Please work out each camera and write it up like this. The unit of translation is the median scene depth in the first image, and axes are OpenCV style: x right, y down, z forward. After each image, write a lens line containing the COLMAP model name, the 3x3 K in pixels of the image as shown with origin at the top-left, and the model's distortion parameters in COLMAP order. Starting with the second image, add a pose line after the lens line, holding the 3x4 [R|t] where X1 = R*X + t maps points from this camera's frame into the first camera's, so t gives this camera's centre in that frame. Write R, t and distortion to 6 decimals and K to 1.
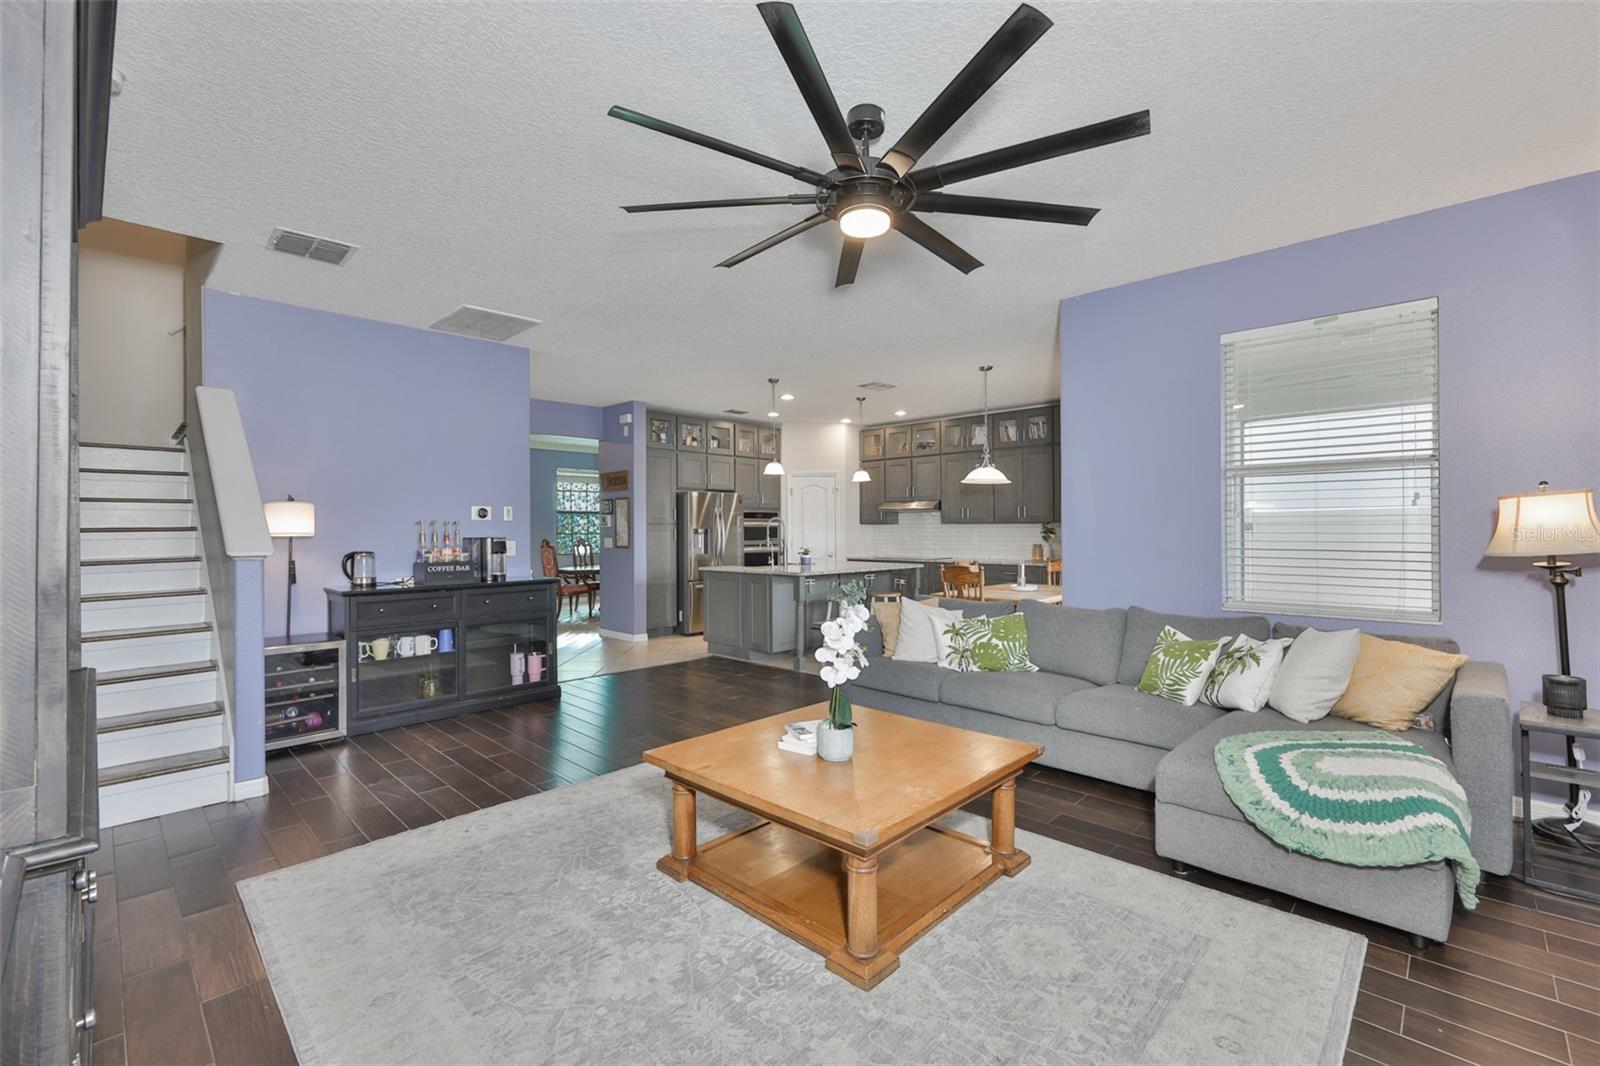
lens RADIAL K [[675.2, 0, 802.3], [0, 675.2, 528.7], [0, 0, 1]] dist [-0.000421, 0.000180]
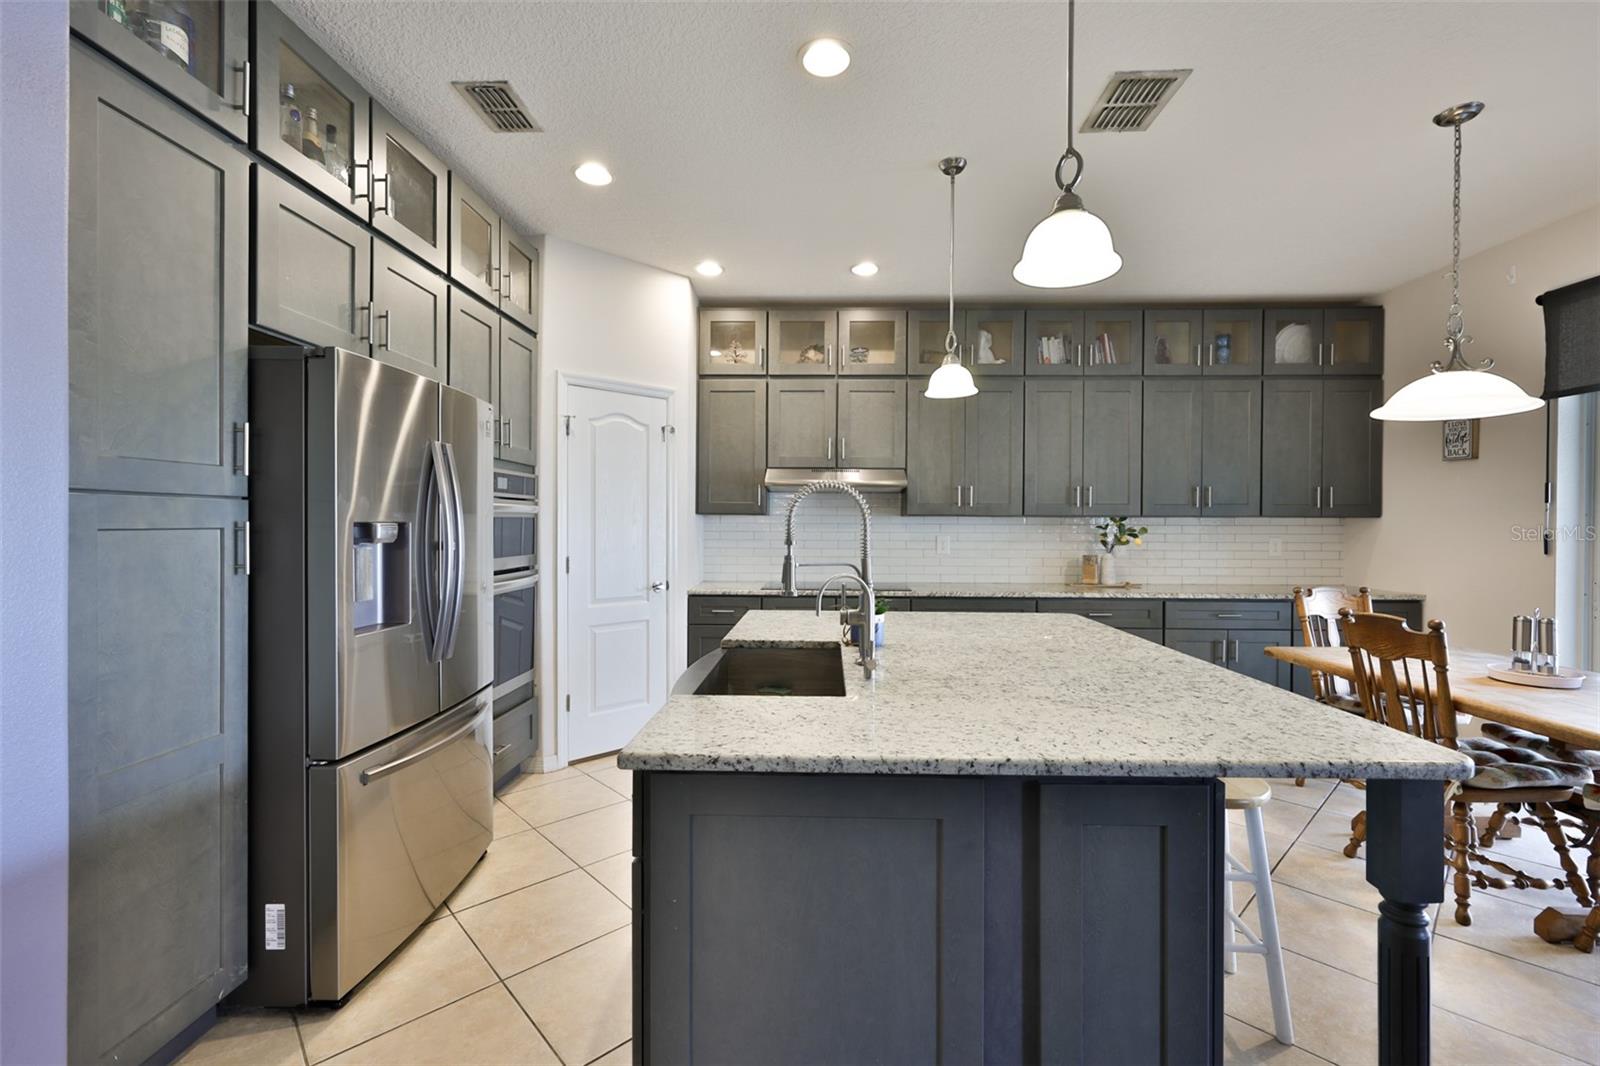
lens RADIAL K [[675.2, 0, 805.3], [0, 675.2, 524.8], [0, 0, 1]] dist [-0.000421, 0.000180]
pose [[0.740160, 0.010297, 0.672352, -0.335507], [-0.011419, 0.999931, -0.002742, 0.002867], [-0.672334, -0.005648, 0.740227, 1.227271]]
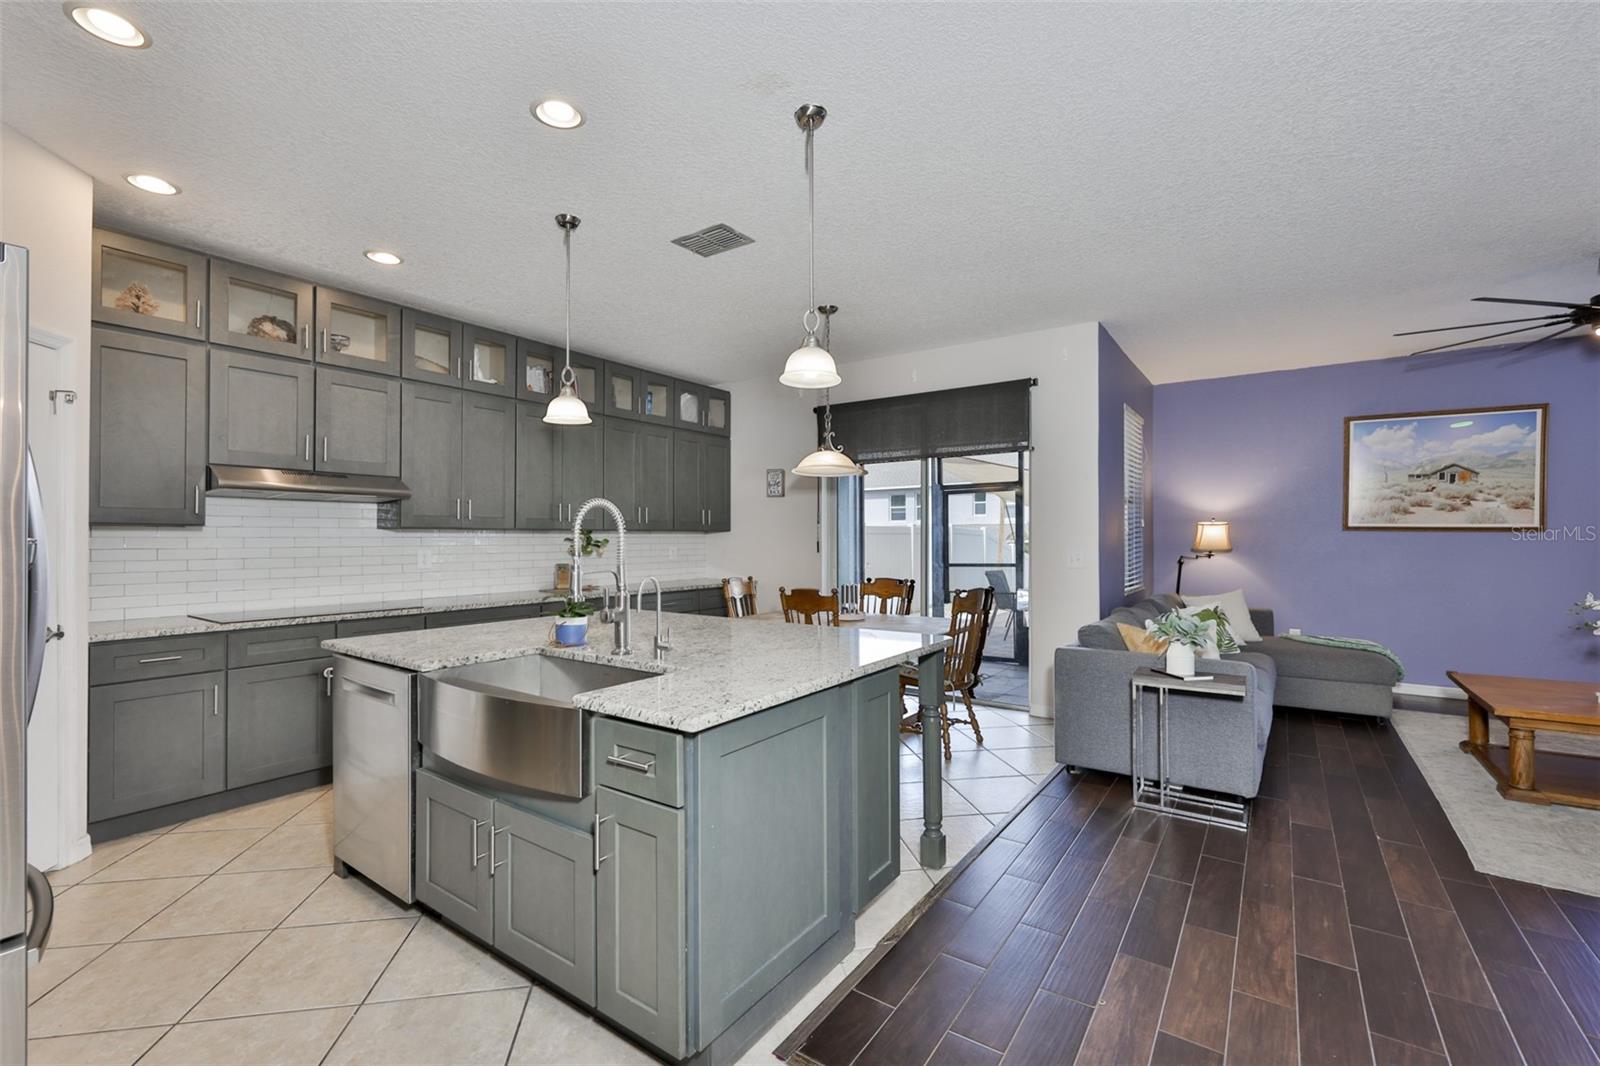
lens RADIAL K [[675.2, 0, 800.1], [0, 675.2, 537.0], [0, 0, 1]] dist [-0.000421, 0.000180]
pose [[-0.136348, 0.009659, 0.990614, -0.542430], [0.001241, 0.999953, -0.009579, 0.006047], [-0.990660, -0.000076, -0.136354, 1.443960]]
